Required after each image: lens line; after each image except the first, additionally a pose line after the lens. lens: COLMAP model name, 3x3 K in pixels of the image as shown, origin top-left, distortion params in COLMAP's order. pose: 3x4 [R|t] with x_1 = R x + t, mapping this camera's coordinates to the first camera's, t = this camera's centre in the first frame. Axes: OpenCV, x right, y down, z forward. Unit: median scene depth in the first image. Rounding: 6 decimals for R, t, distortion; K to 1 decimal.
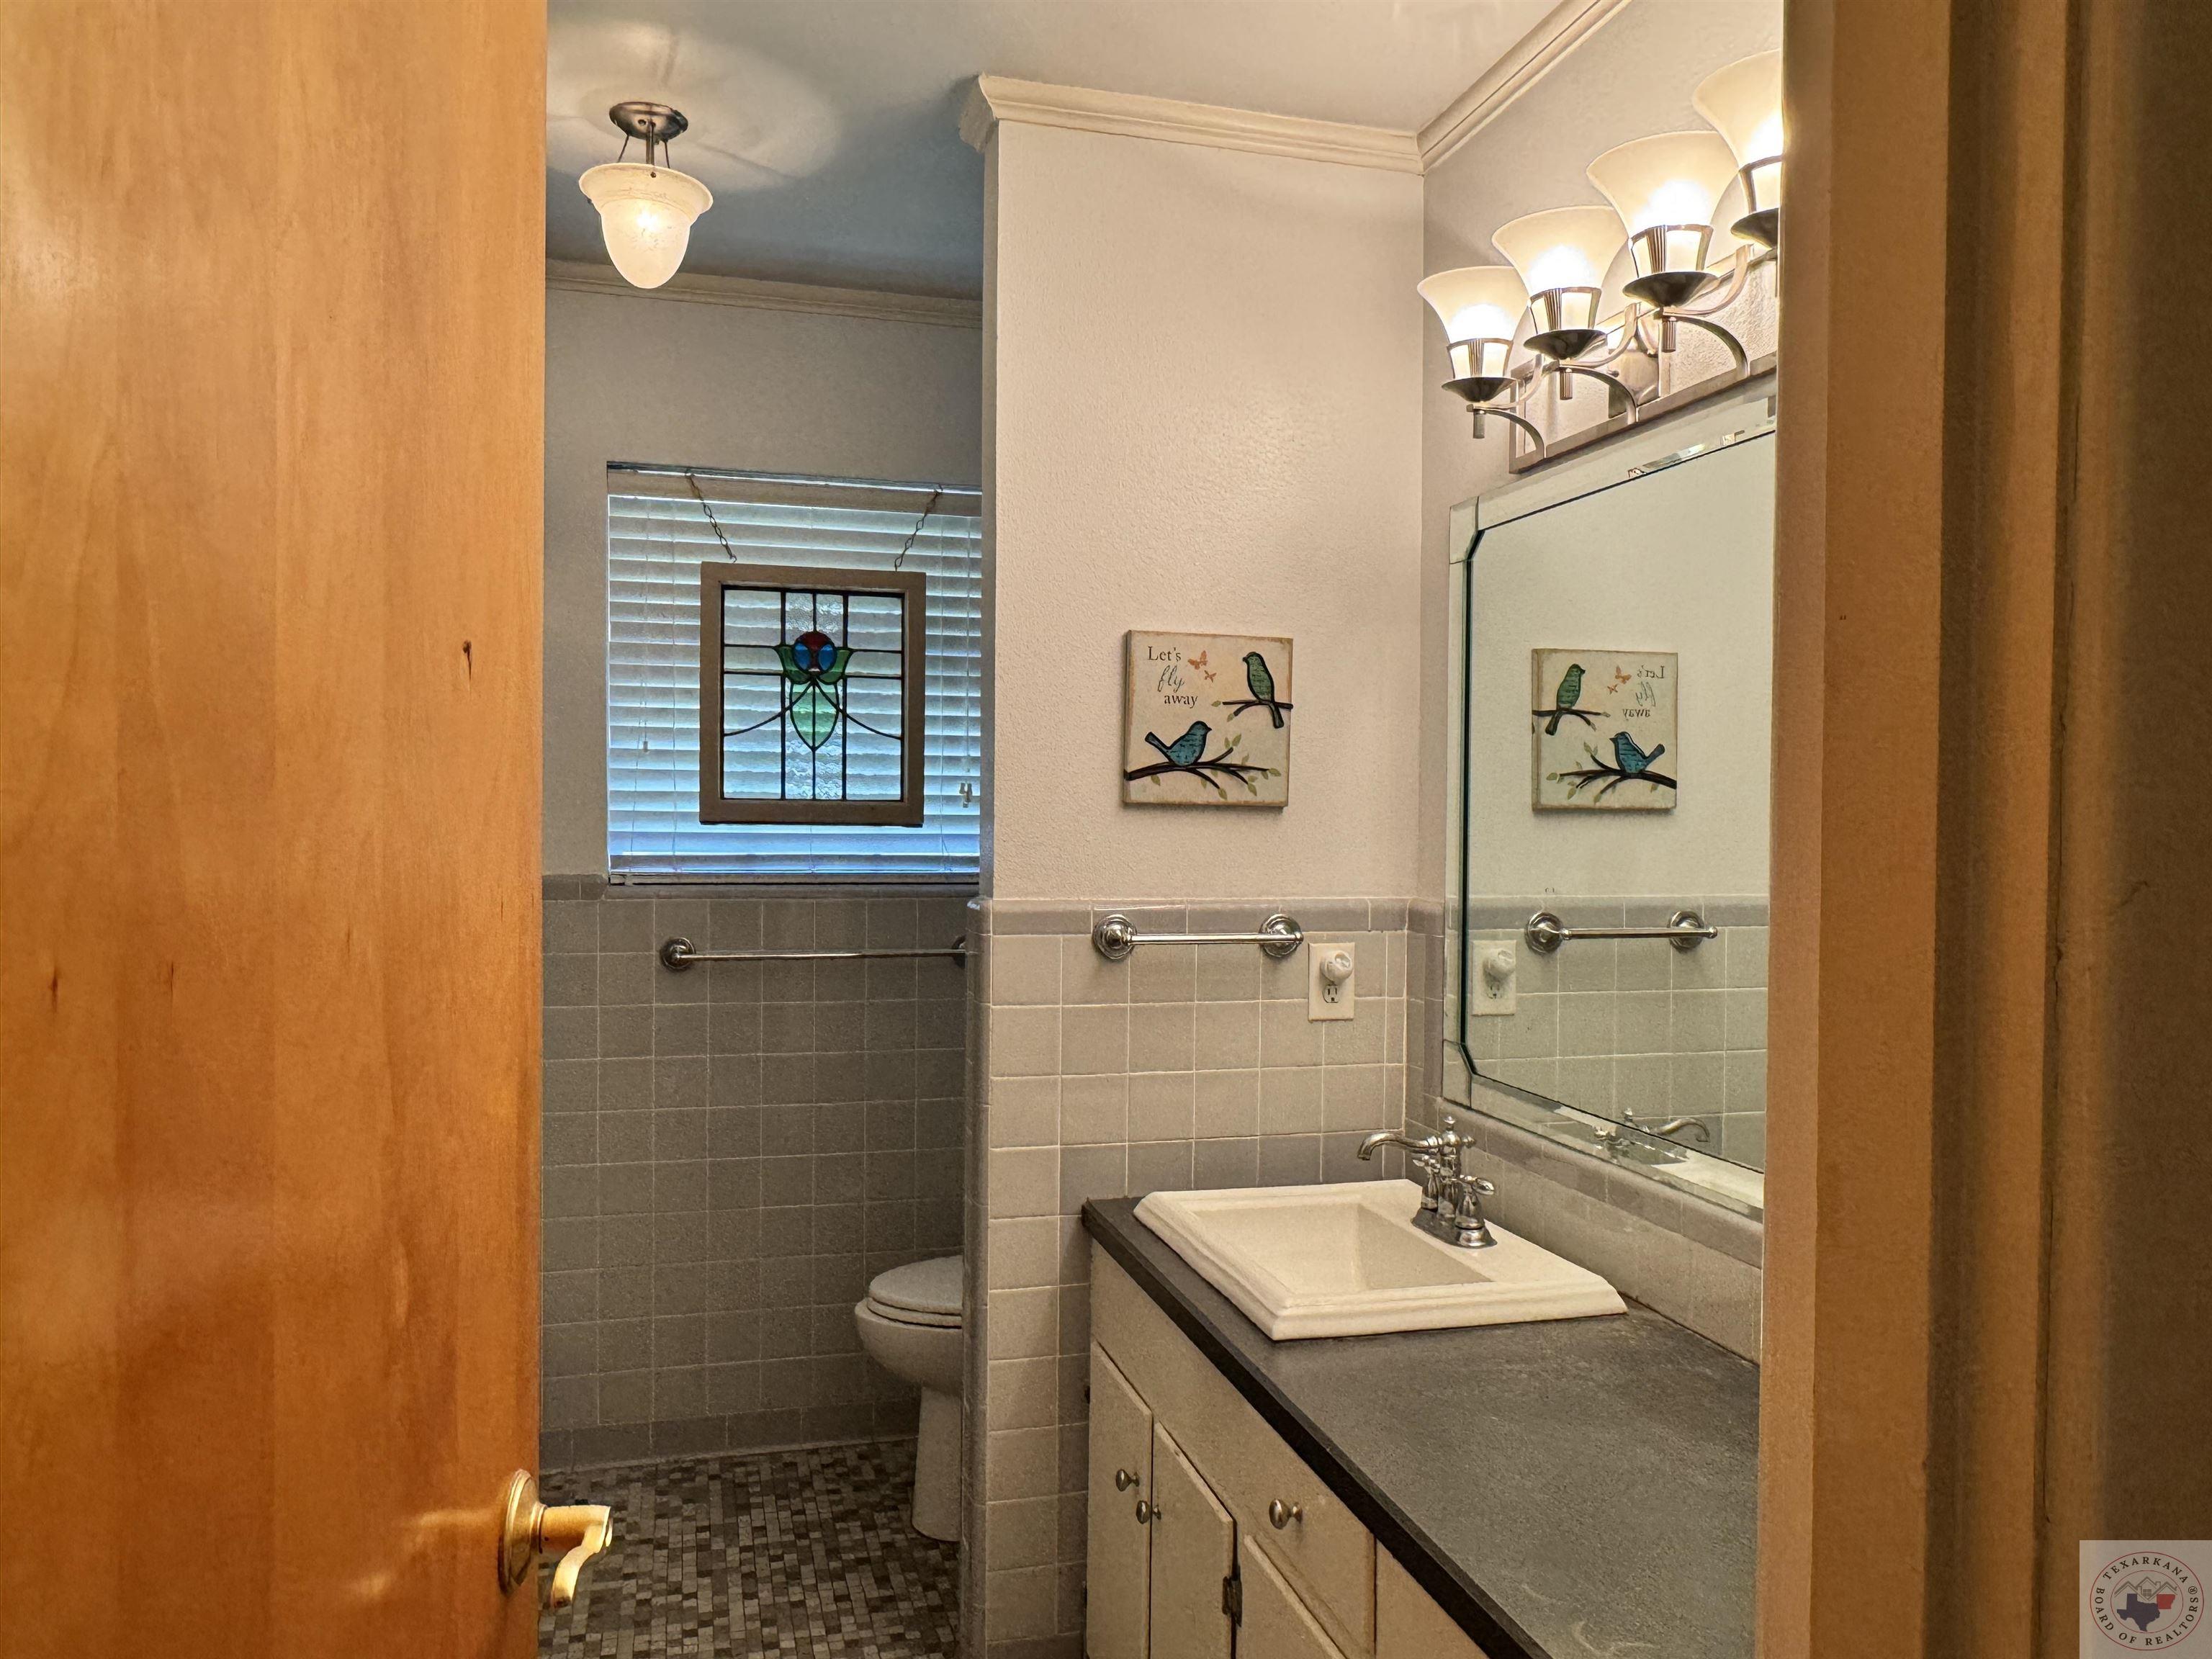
lens RADIAL K [[1580.6, 0, 1106.0], [0, 1580.6, 829.5], [0, 0, 1]] dist [0.013180, -0.000164]
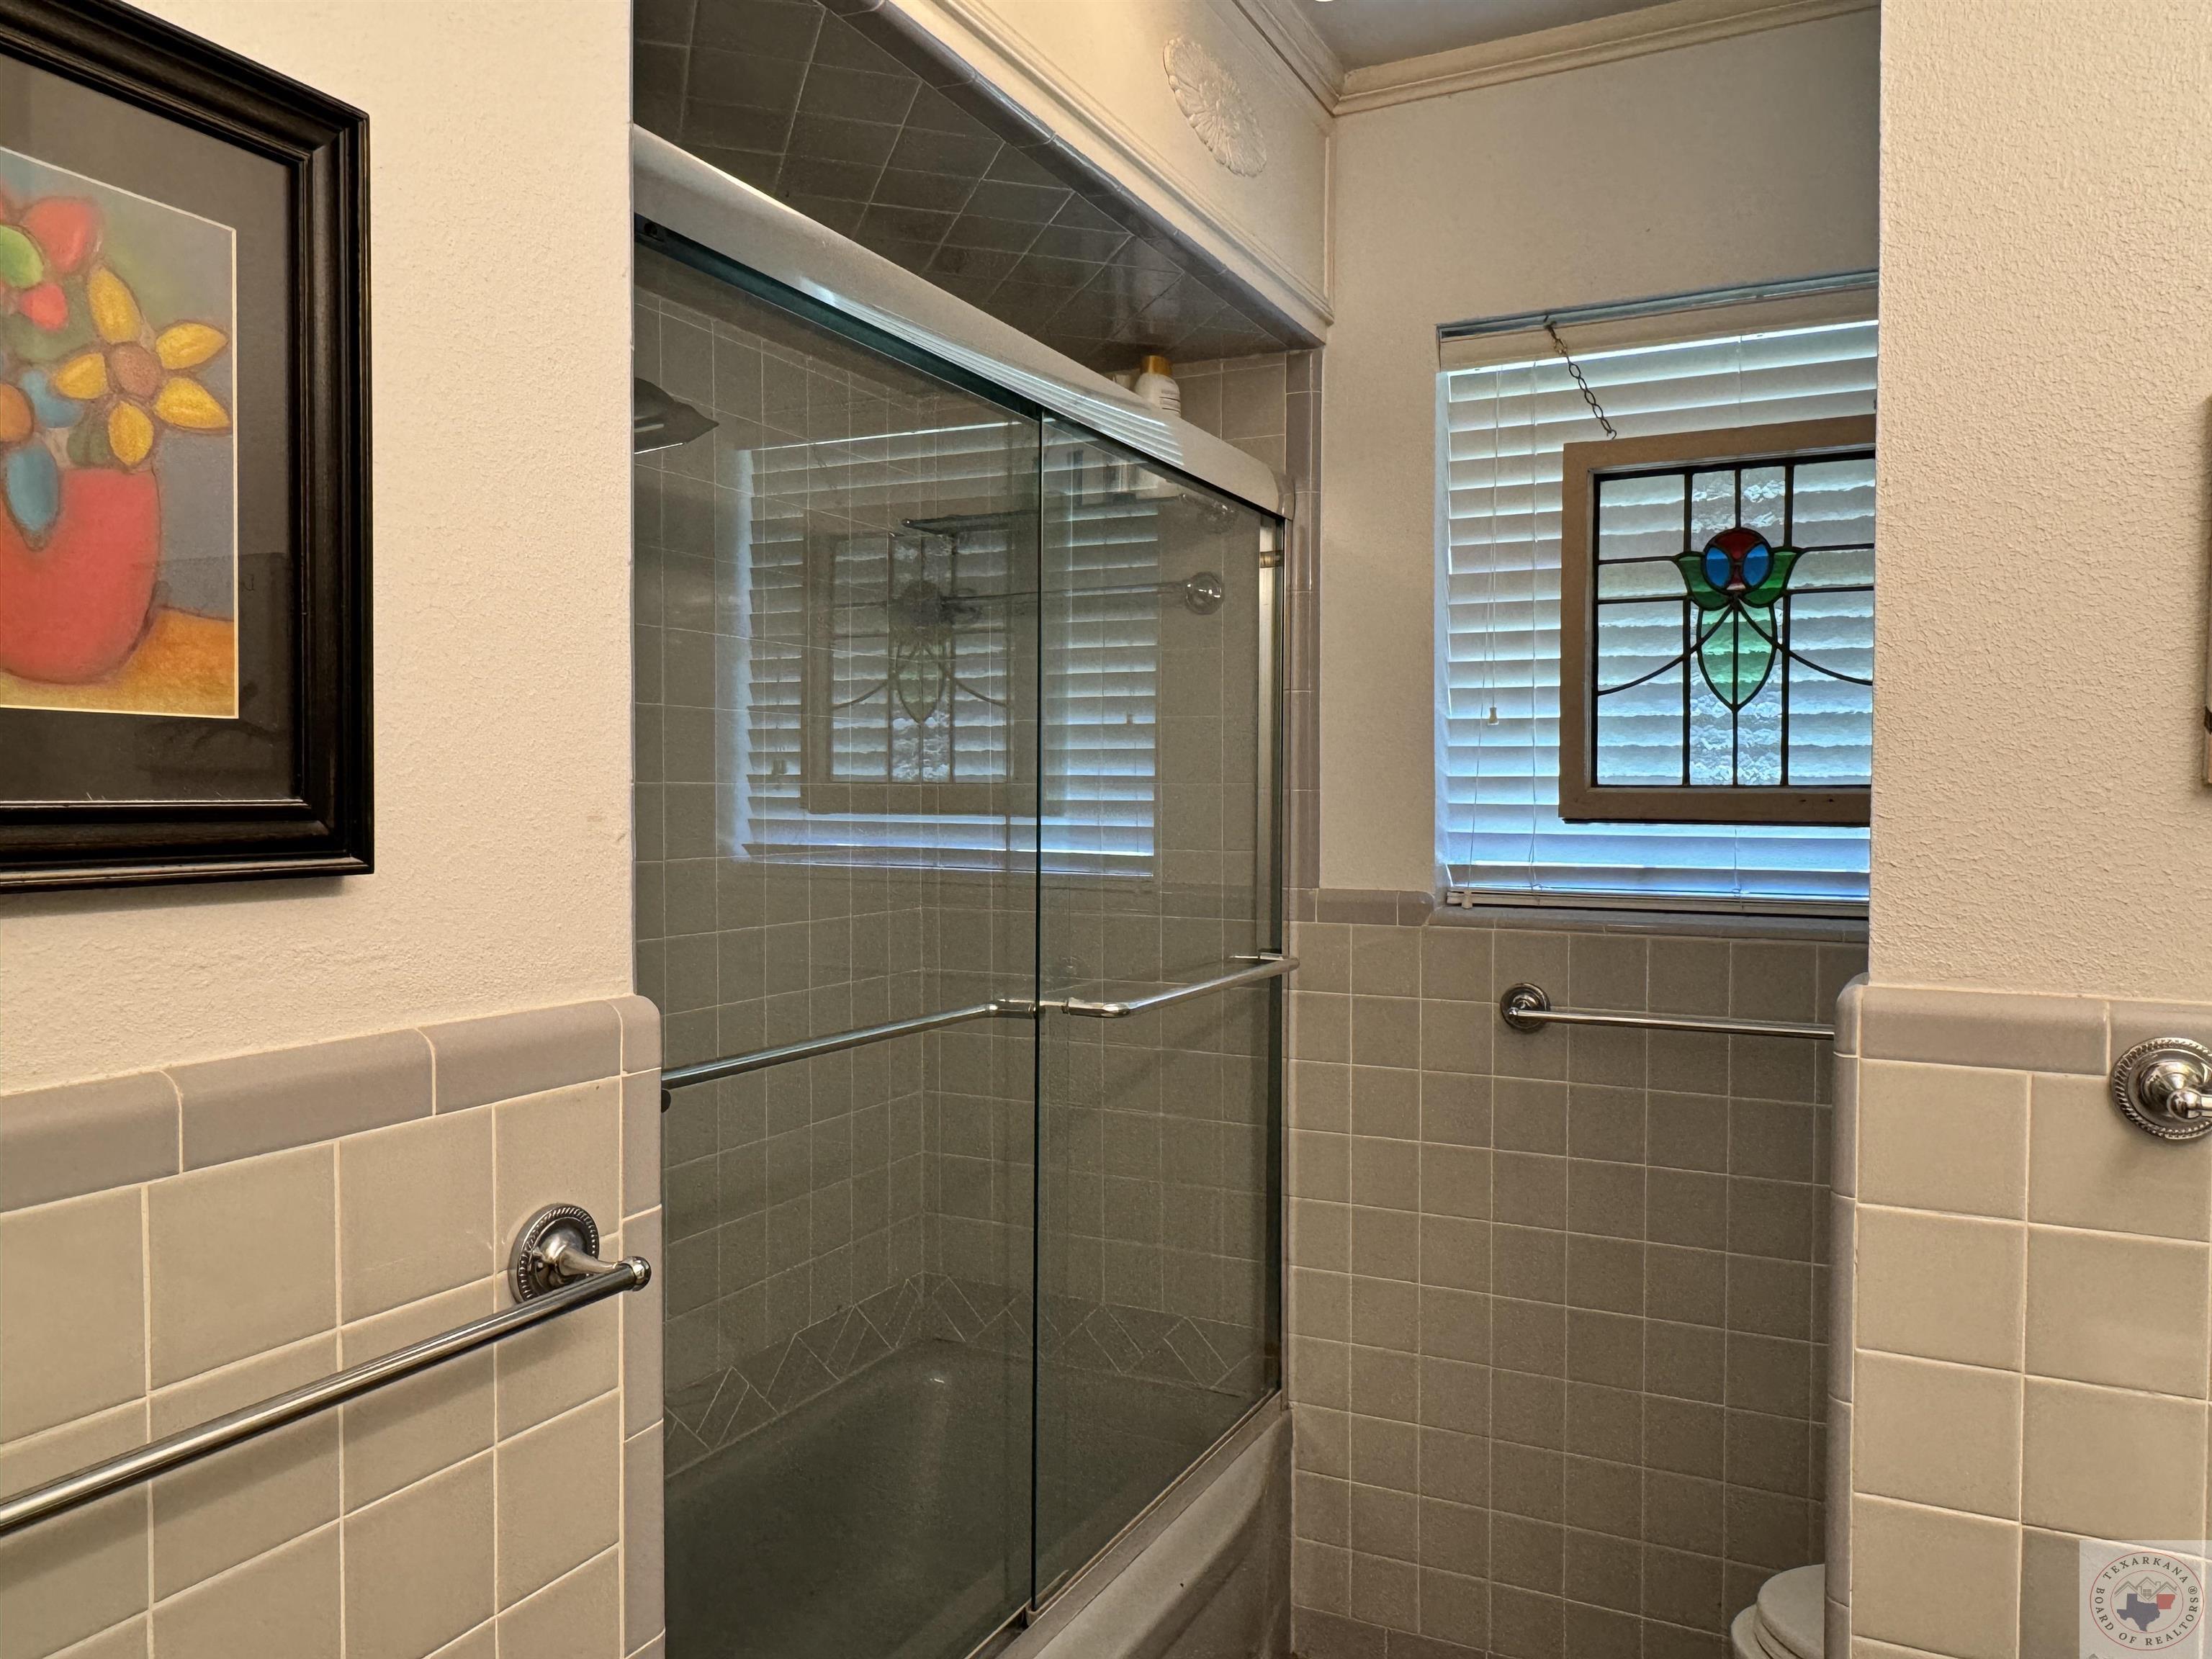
lens RADIAL K [[1580.6, 0, 1106.0], [0, 1580.6, 829.5], [0, 0, 1]] dist [0.013180, -0.000164]
pose [[0.751045, 0.007288, -0.660211, 0.052622], [-0.005234, 0.999973, 0.005084, -0.002833], [0.660231, -0.000363, 0.751063, 0.338740]]
